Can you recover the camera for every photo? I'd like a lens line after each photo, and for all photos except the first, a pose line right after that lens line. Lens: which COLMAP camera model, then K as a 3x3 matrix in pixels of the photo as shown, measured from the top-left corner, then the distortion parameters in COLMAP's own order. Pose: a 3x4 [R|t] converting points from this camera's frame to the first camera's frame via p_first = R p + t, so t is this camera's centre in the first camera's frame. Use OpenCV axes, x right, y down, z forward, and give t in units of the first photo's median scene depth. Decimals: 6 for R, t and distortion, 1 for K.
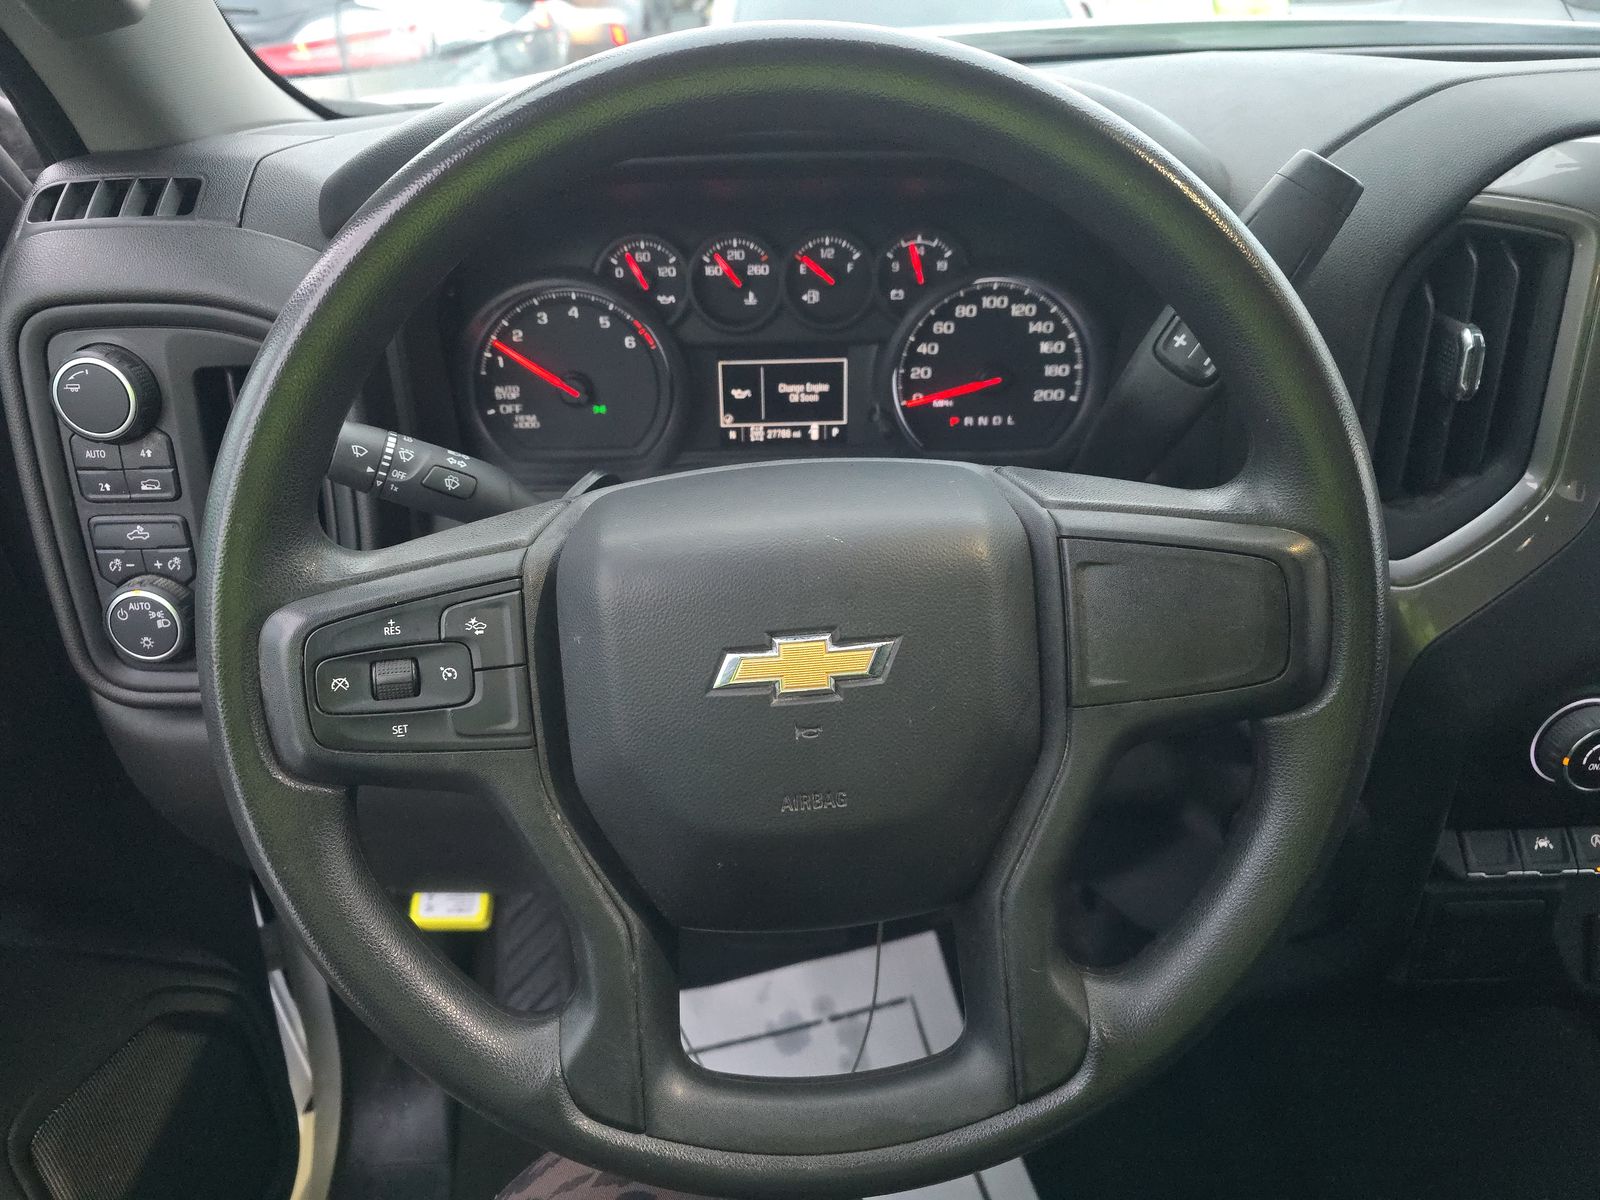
lens RADIAL K [[1065.2, 0, 792.2], [0, 1065.2, 602.9], [0, 0, 1]] dist [0.076728, -0.212426]
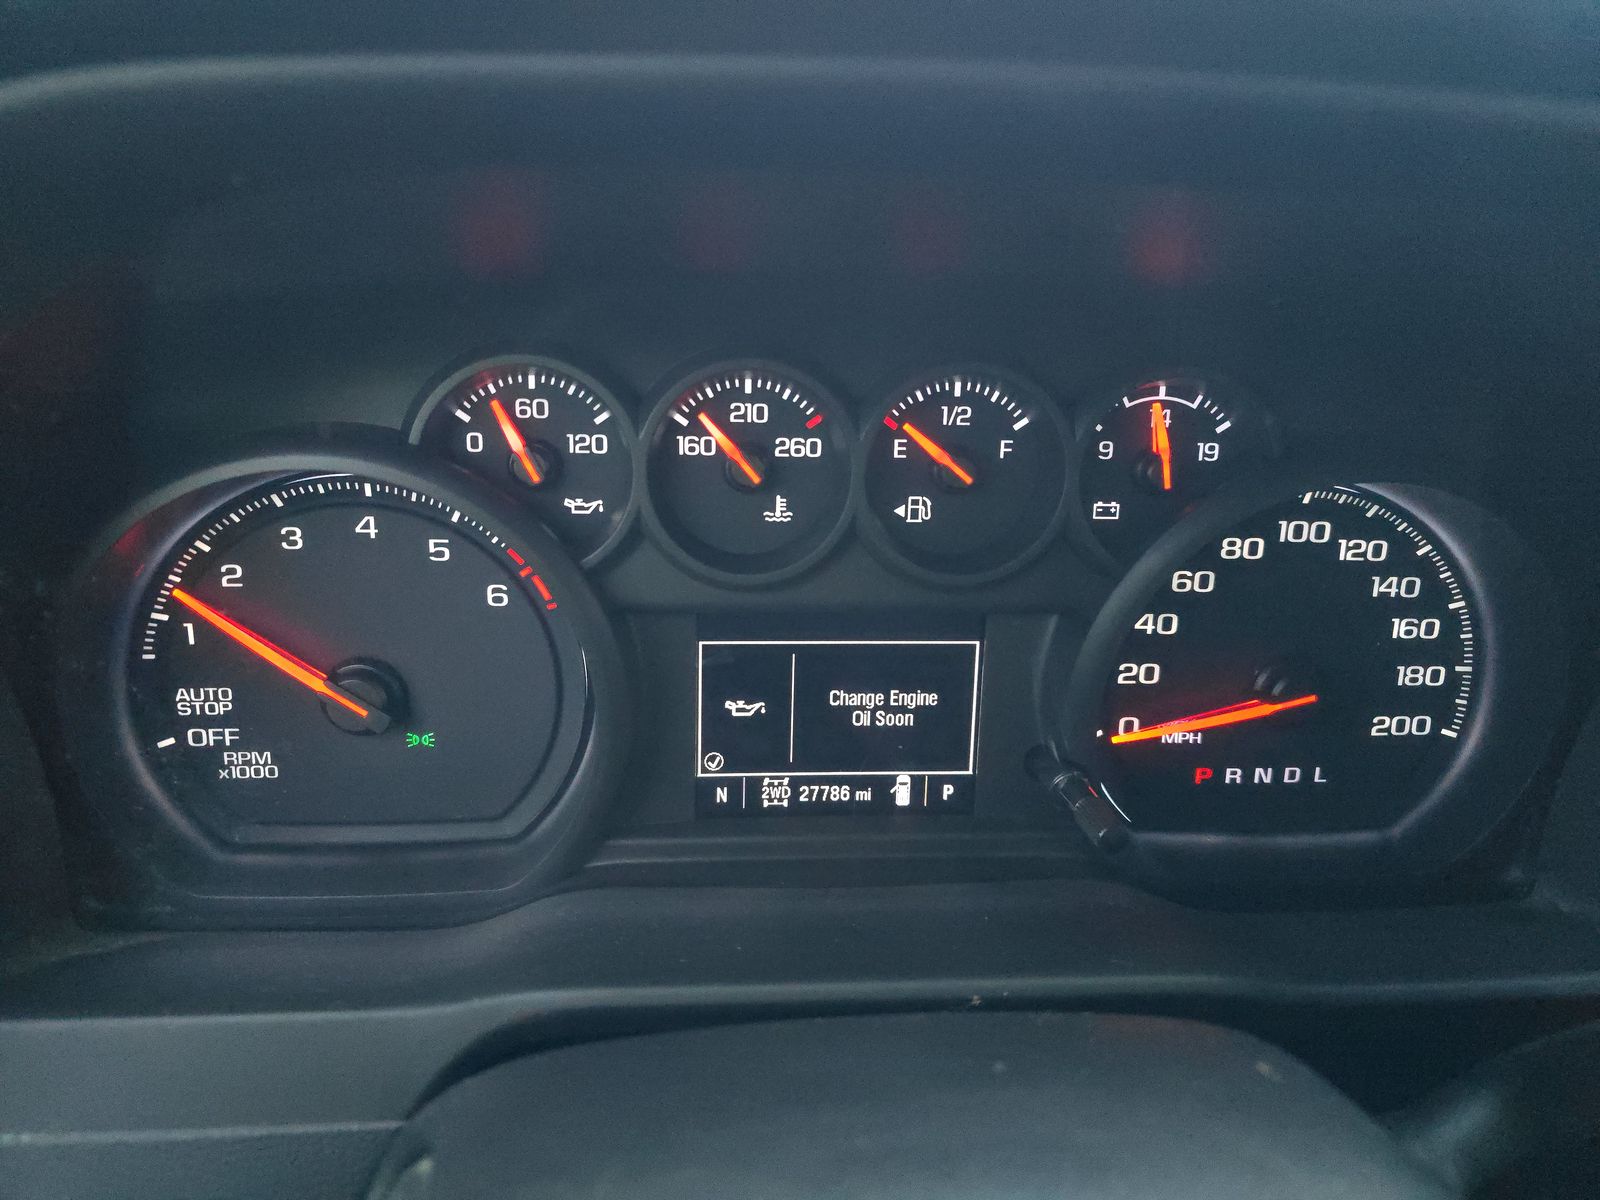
lens RADIAL K [[1065.2, 0, 792.2], [0, 1065.2, 602.9], [0, 0, 1]] dist [0.076728, -0.212426]
pose [[0.998394, 0.027294, 0.049645, -0.052499], [-0.019676, 0.988803, -0.147921, -0.177000], [-0.053127, 0.146707, 0.987752, 0.558703]]
